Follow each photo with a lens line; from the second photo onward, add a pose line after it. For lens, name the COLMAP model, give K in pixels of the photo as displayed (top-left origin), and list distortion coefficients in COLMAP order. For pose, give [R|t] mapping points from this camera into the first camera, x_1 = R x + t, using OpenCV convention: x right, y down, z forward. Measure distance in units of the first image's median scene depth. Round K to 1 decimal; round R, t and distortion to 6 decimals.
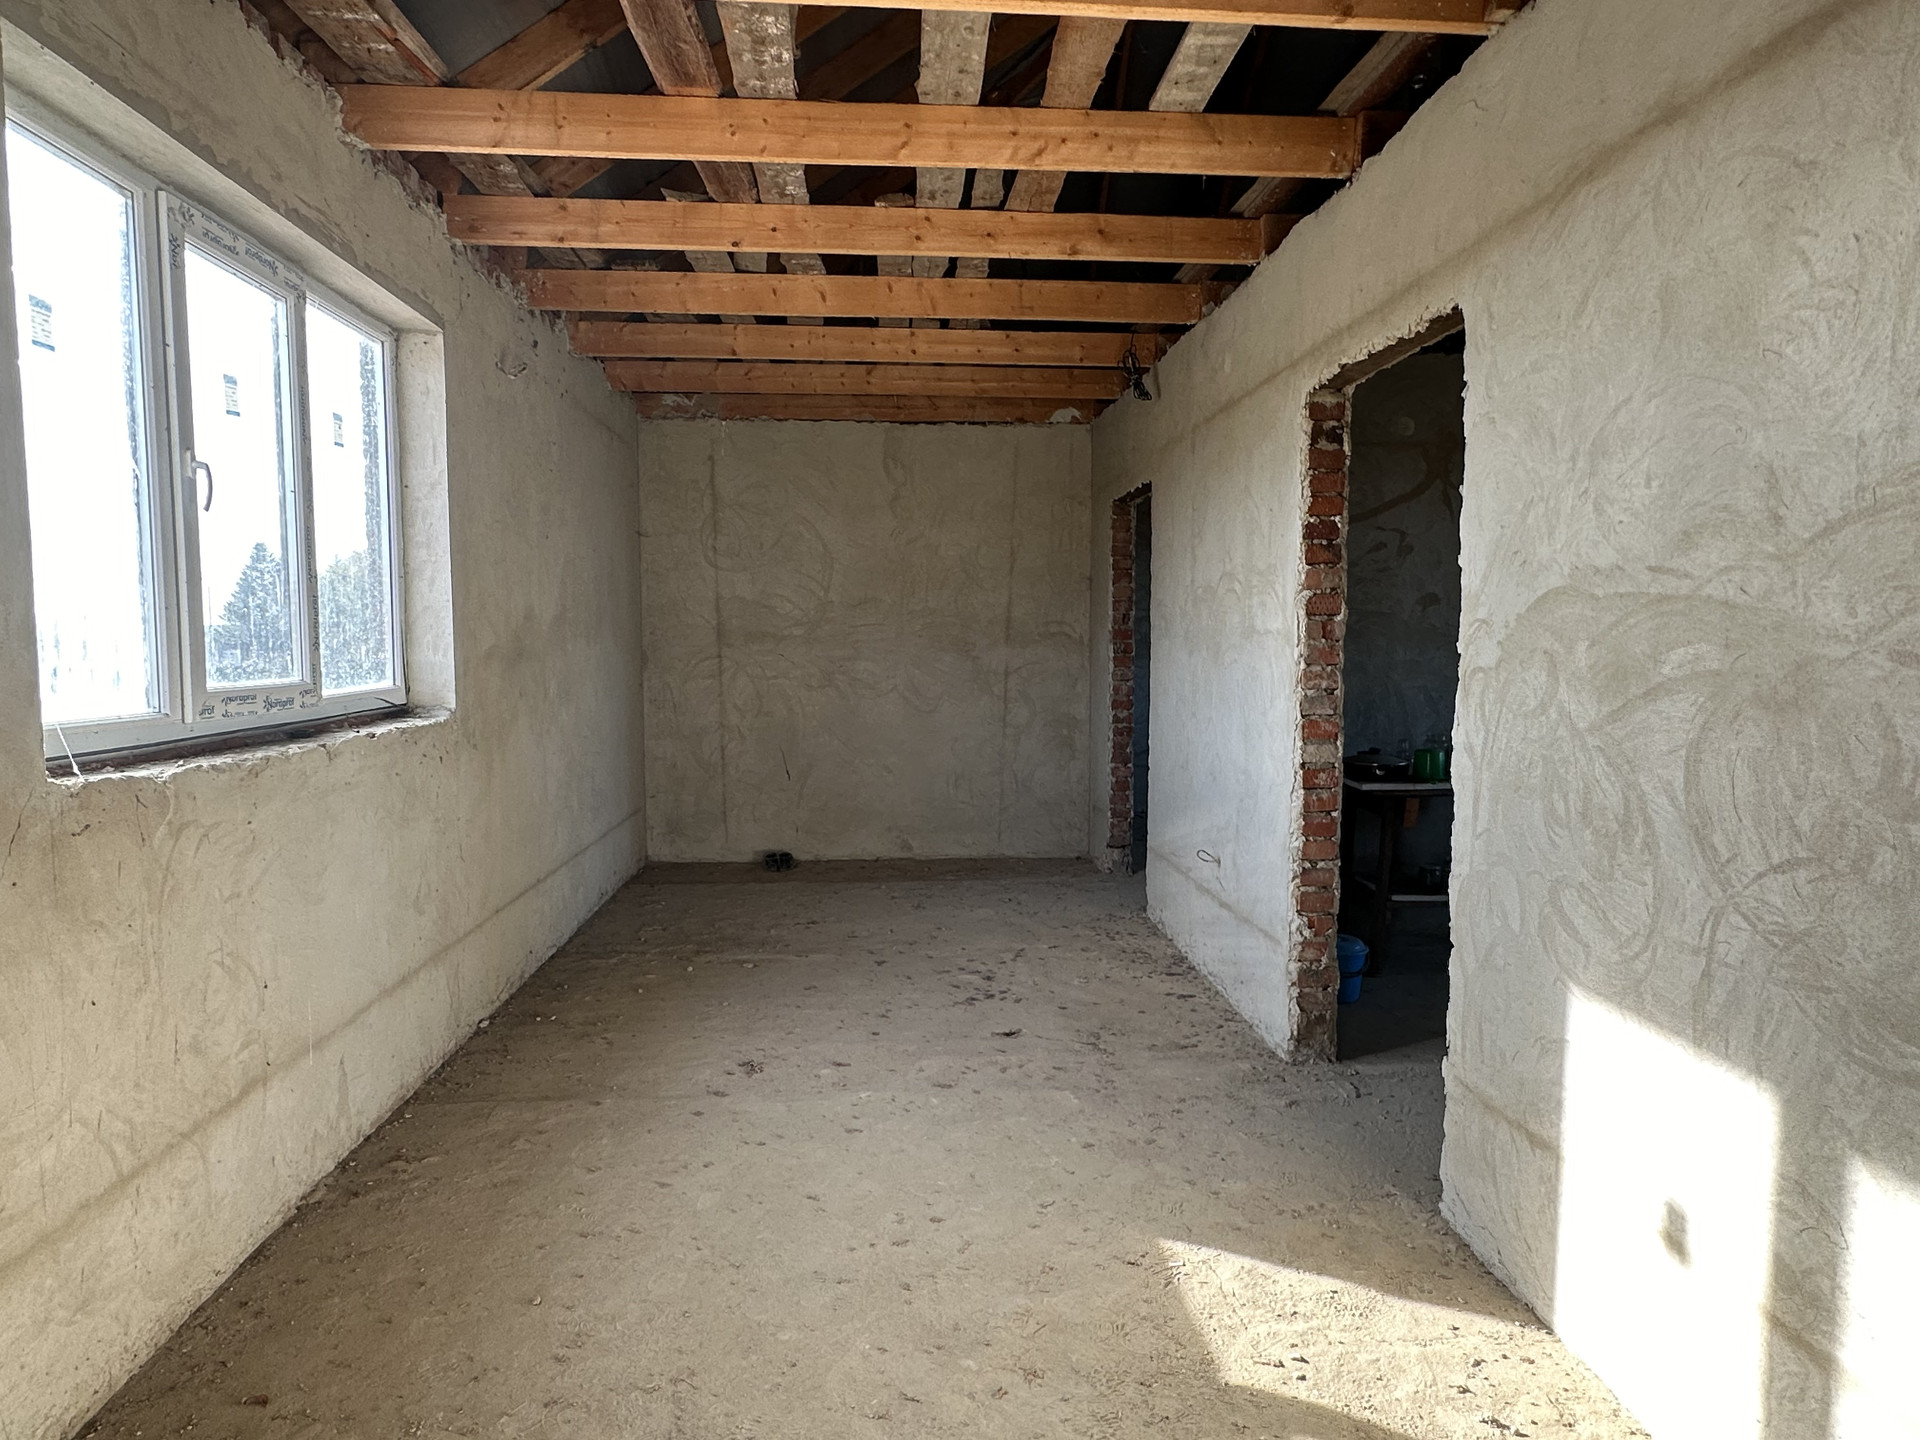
lens RADIAL K [[1168.4, 0, 960.0], [0, 1168.4, 720.0], [0, 0, 1]] dist [-0.000437, -0.000154]
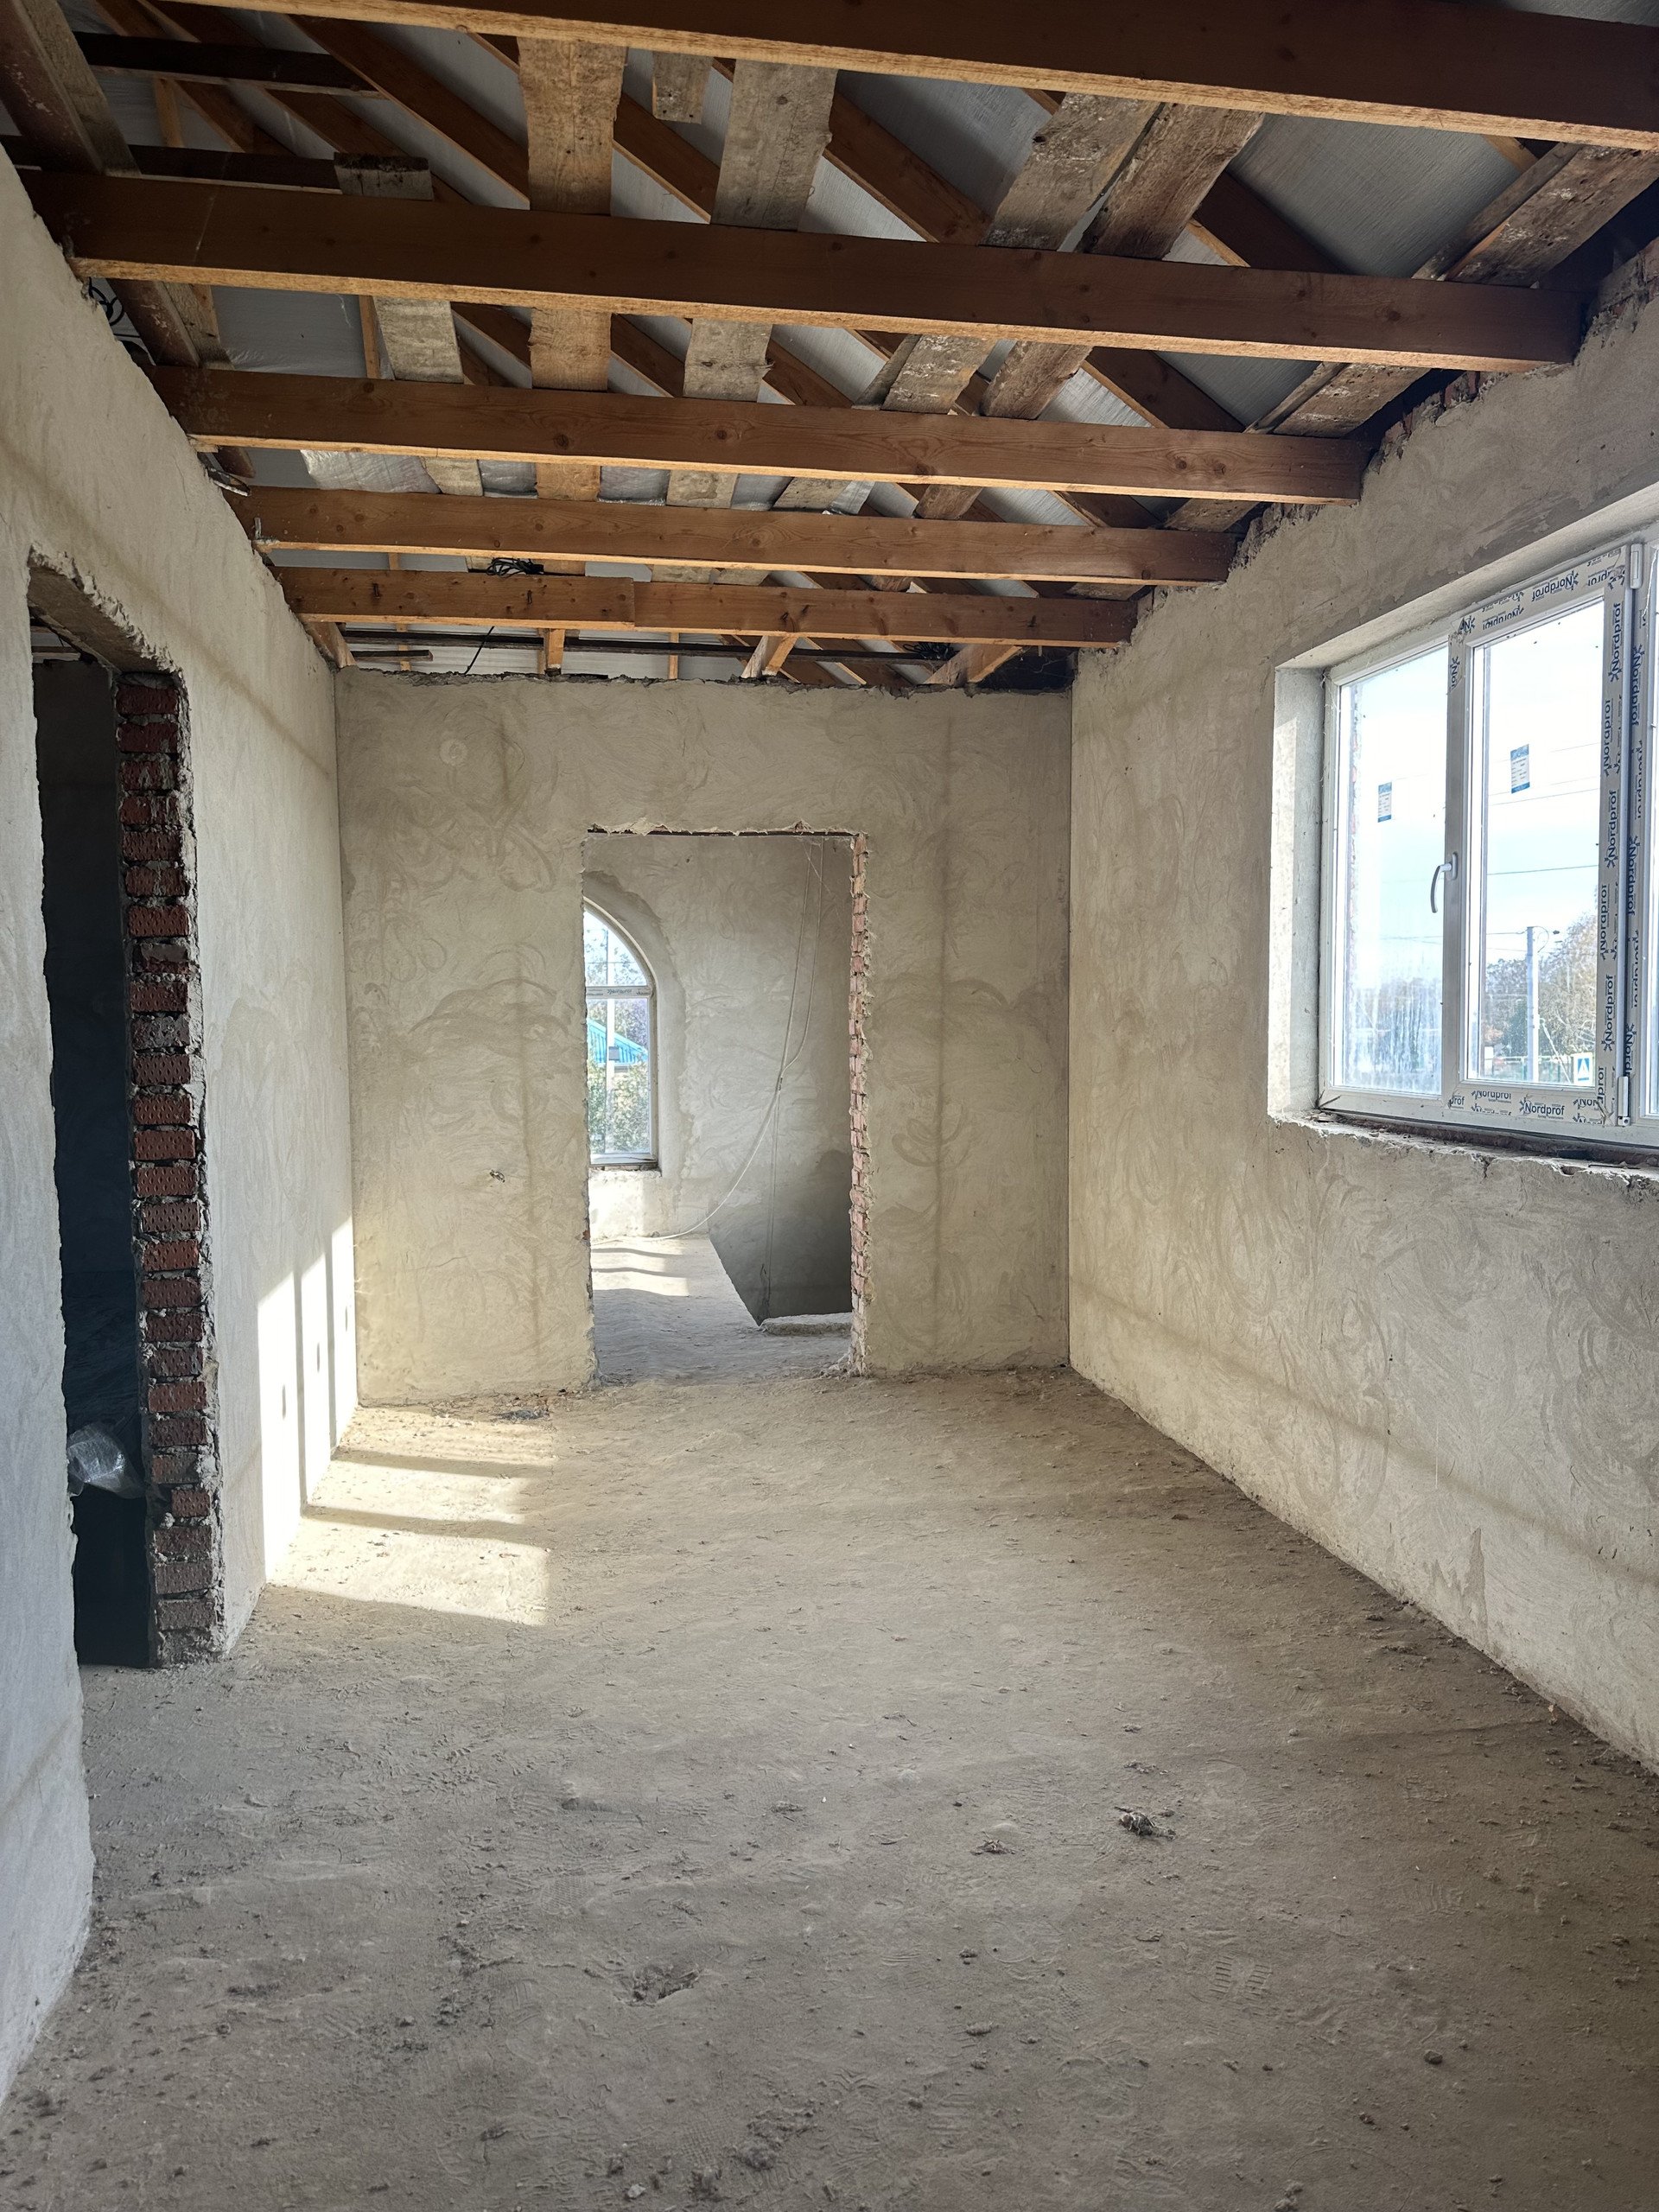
lens RADIAL K [[1539.5, 0, 829.5], [0, 1539.5, 1106.0], [0, 0, 1]] dist [0.002798, -0.000194]
pose [[-0.995082, 0.014578, -0.097980, 0.042868], [0.001888, 0.991724, 0.128377, -0.167219], [0.099040, 0.127560, -0.986874, 2.130546]]
